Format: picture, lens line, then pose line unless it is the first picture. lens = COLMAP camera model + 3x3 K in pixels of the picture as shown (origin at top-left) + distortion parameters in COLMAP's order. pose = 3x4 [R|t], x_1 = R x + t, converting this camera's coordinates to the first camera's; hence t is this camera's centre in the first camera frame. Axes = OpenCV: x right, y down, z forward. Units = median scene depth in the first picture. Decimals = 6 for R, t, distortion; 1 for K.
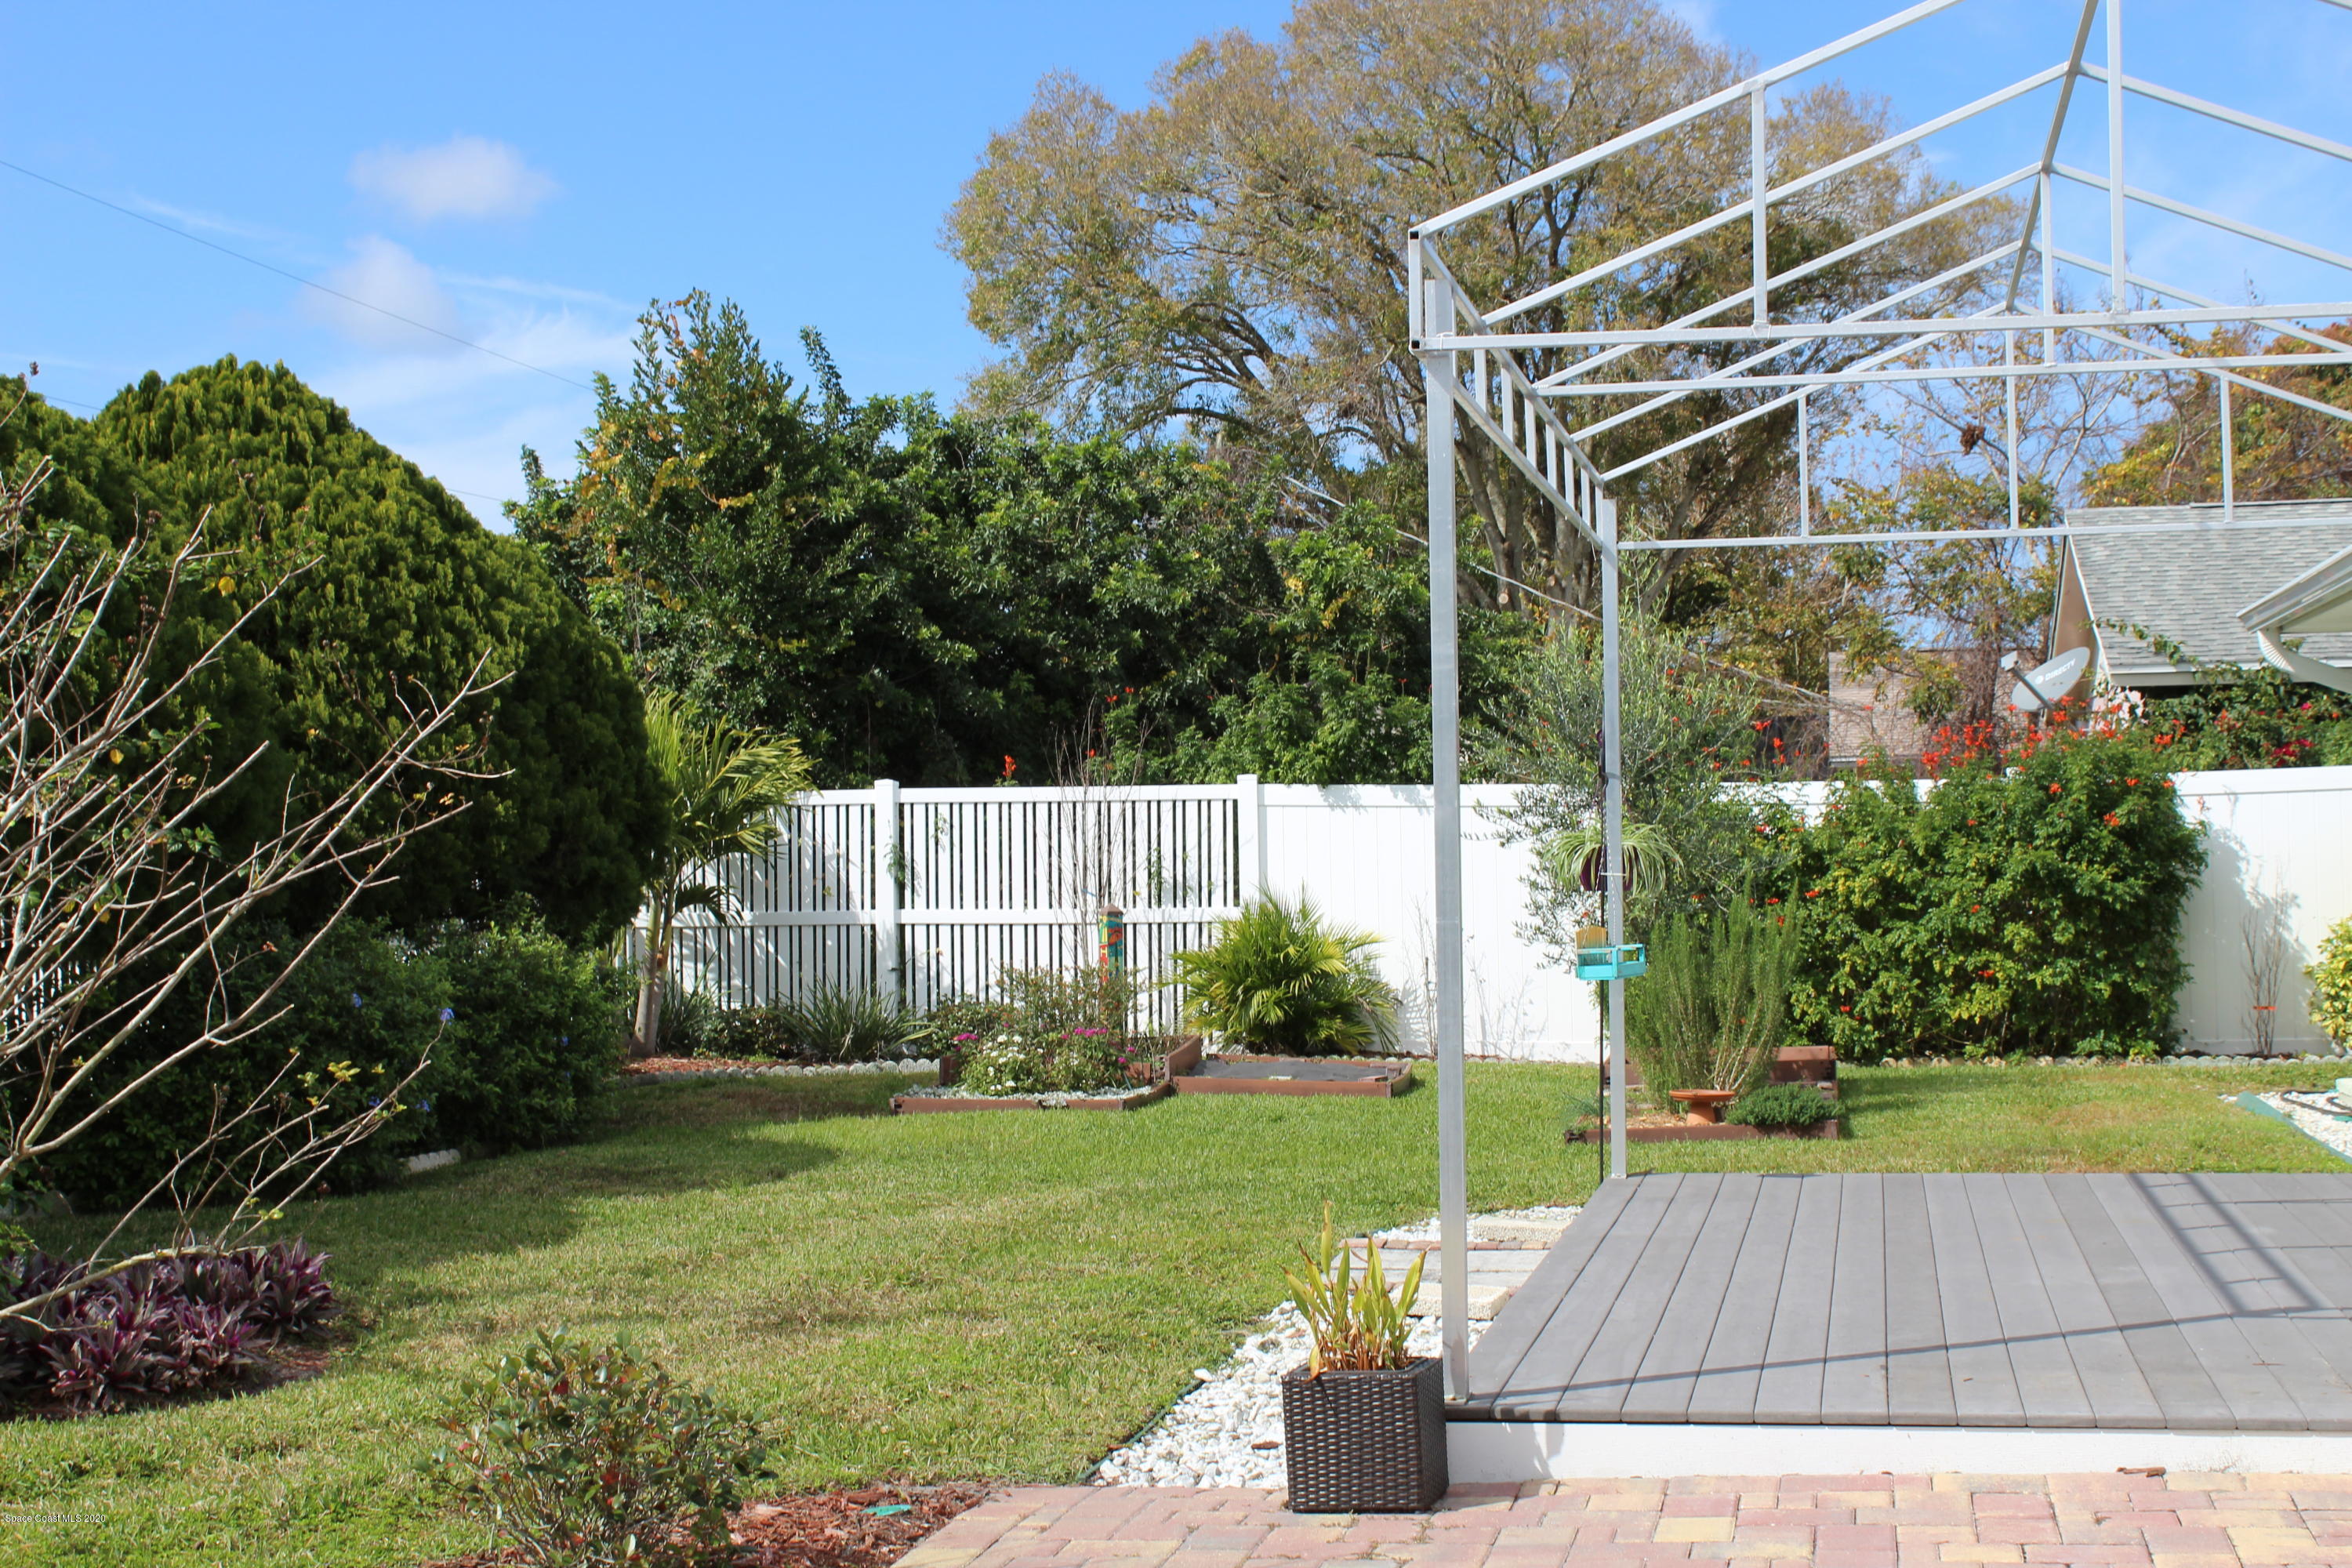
lens RADIAL K [[3288.3, 0, 1174.4], [0, 3288.3, 979.7], [0, 0, 1]] dist [-0.030535, 0.065587]
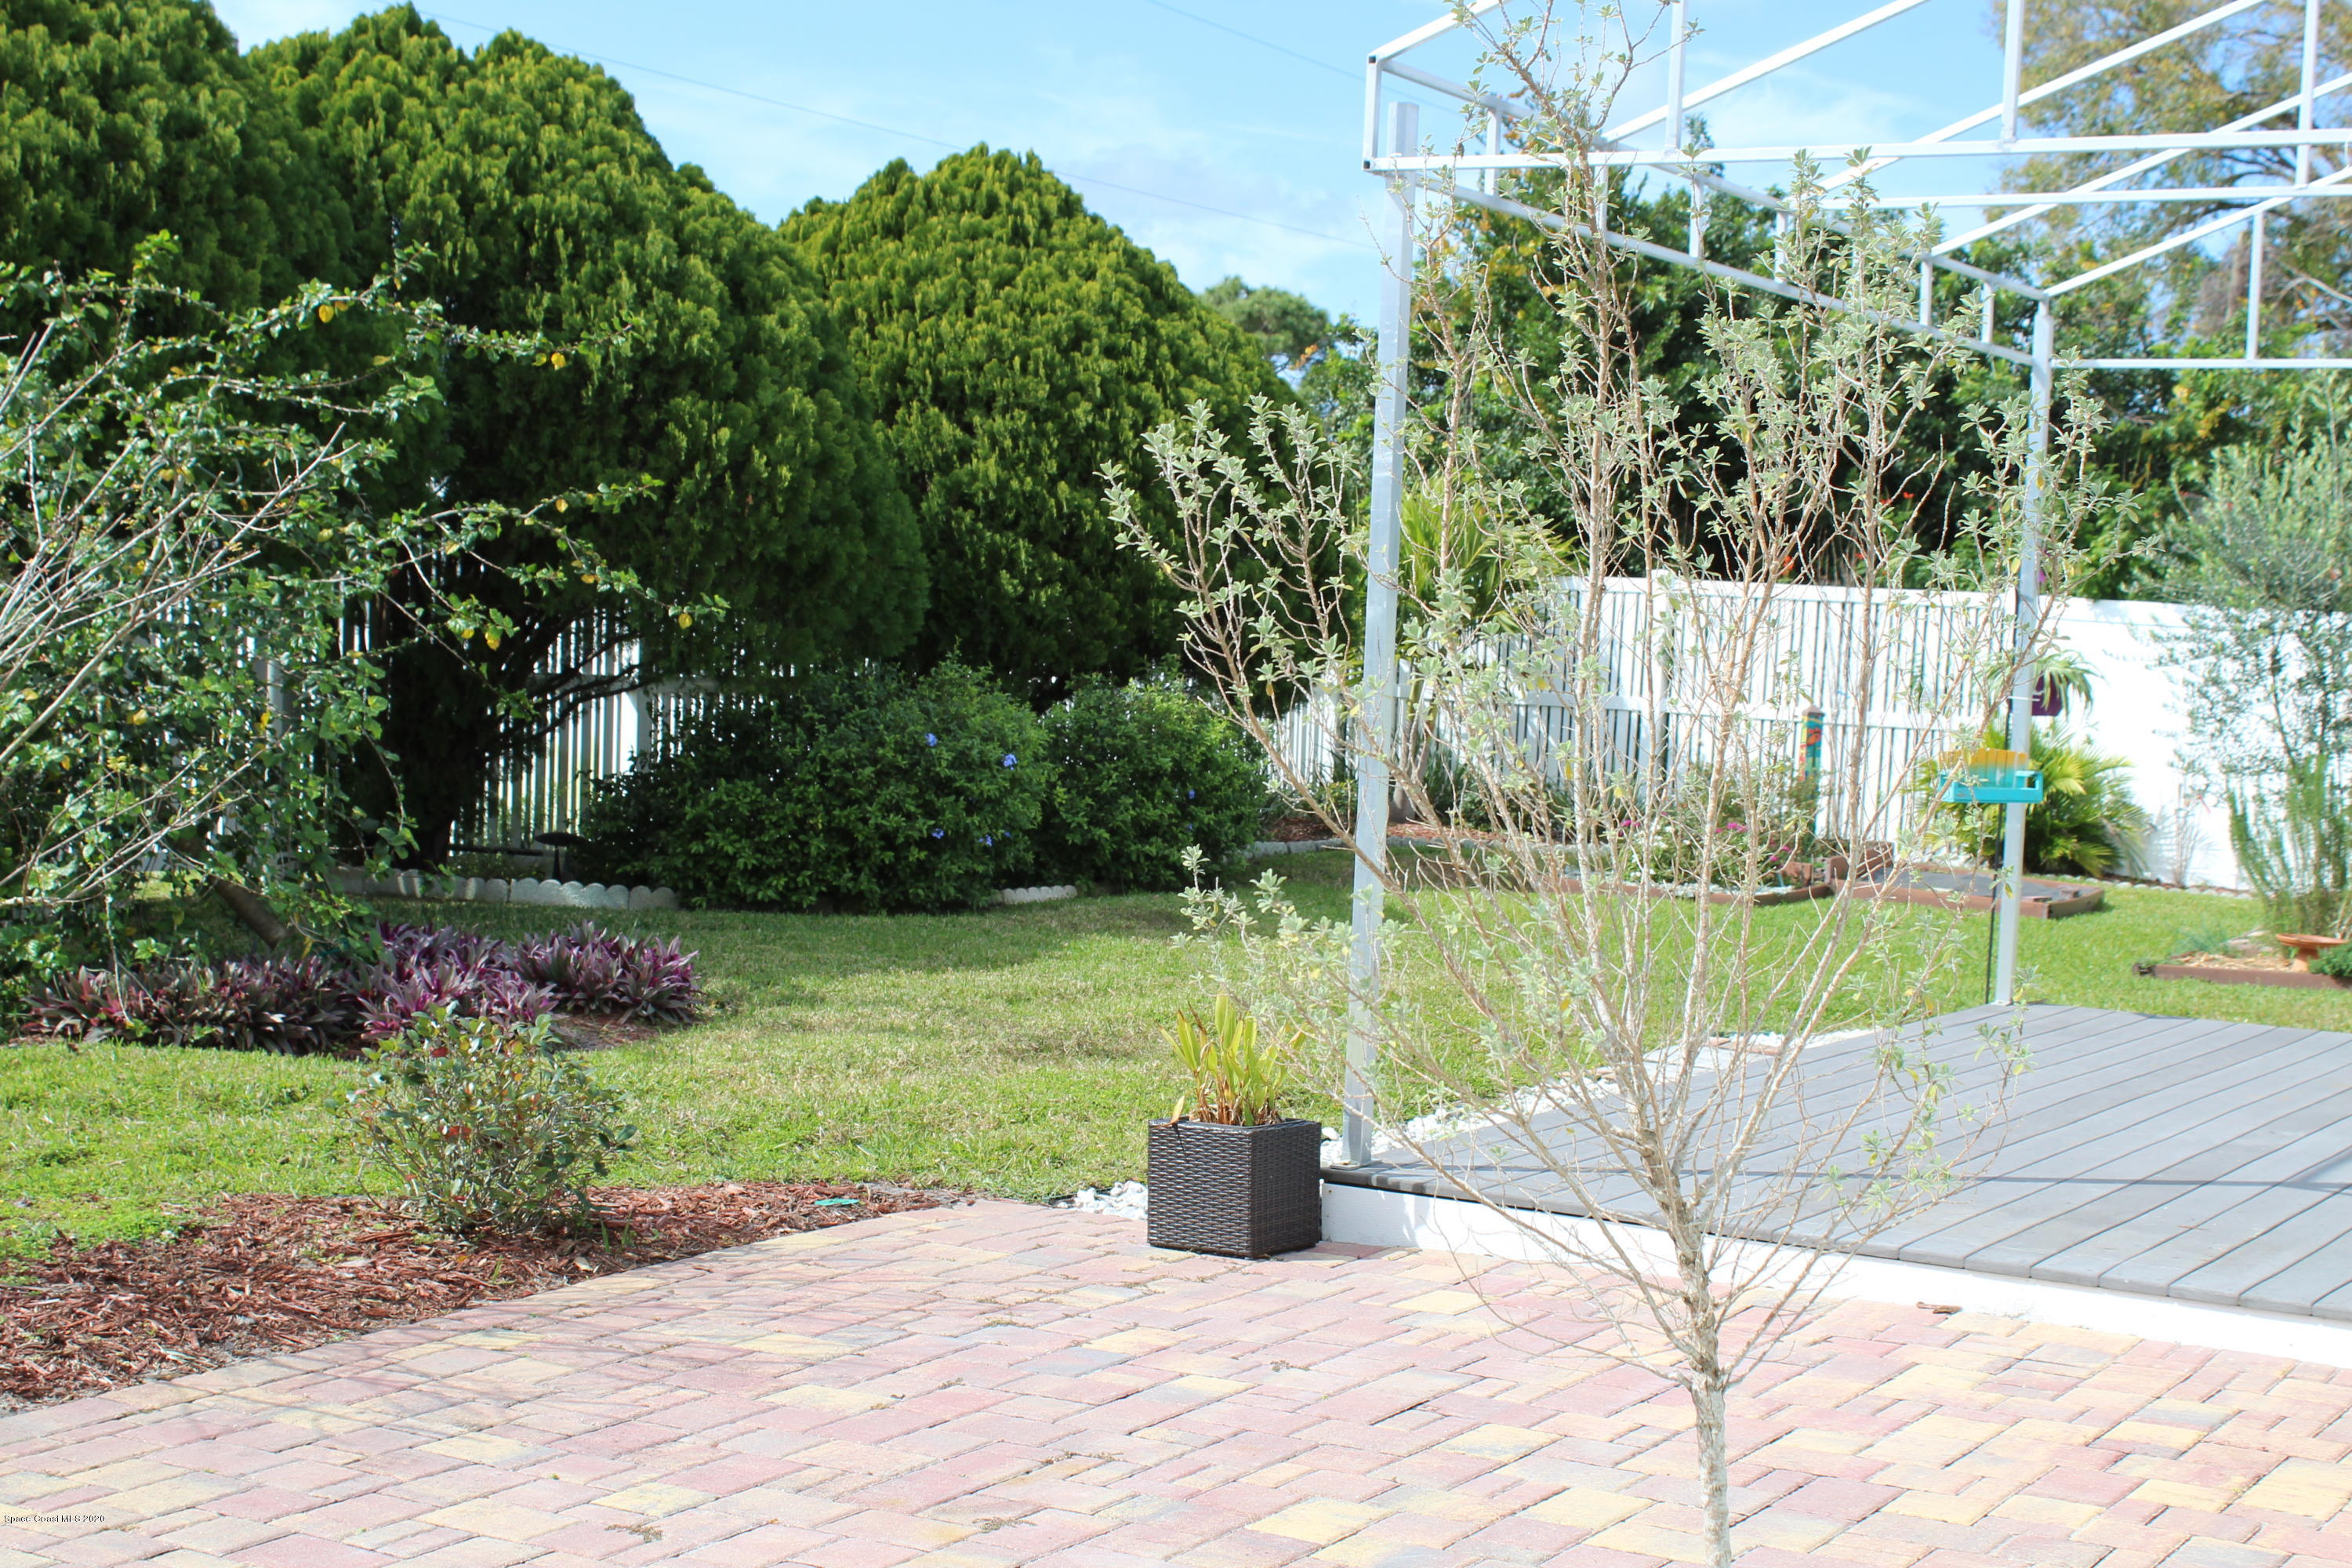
lens RADIAL K [[3279.6, 0, 1176.0], [0, 3279.6, 784.0], [0, 0, 1]] dist [-0.012116, 0.068660]
pose [[0.942785, 0.074761, -0.324911, 0.147973], [-0.072688, 0.997183, 0.018531, -0.003808], [0.325381, 0.006147, 0.945563, -0.005479]]
